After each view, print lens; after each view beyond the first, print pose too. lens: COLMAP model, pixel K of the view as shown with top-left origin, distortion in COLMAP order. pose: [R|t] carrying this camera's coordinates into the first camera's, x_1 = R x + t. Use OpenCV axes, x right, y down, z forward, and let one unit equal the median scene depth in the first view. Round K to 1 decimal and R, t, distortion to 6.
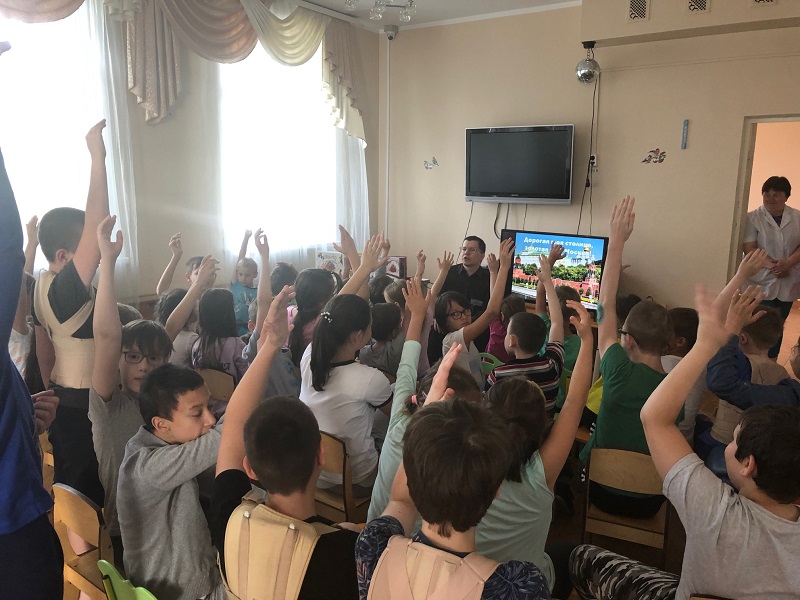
lens RADIAL K [[673.8, 0, 396.2], [0, 673.8, 302.3], [0, 0, 1]] dist [0.077328, -0.005996]
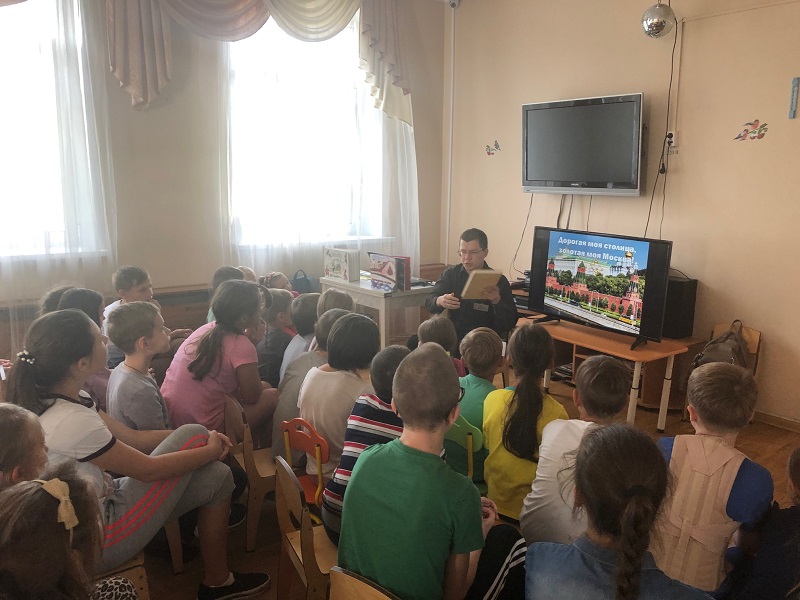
lens RADIAL K [[673.8, 0, 400.0], [0, 673.8, 296.6], [0, 0, 1]] dist [0.077328, -0.005996]
pose [[0.954793, 0.046037, -0.293684, 0.245016], [-0.046184, 0.998912, 0.006437, -0.022519], [0.293661, 0.007418, 0.955881, 0.182208]]
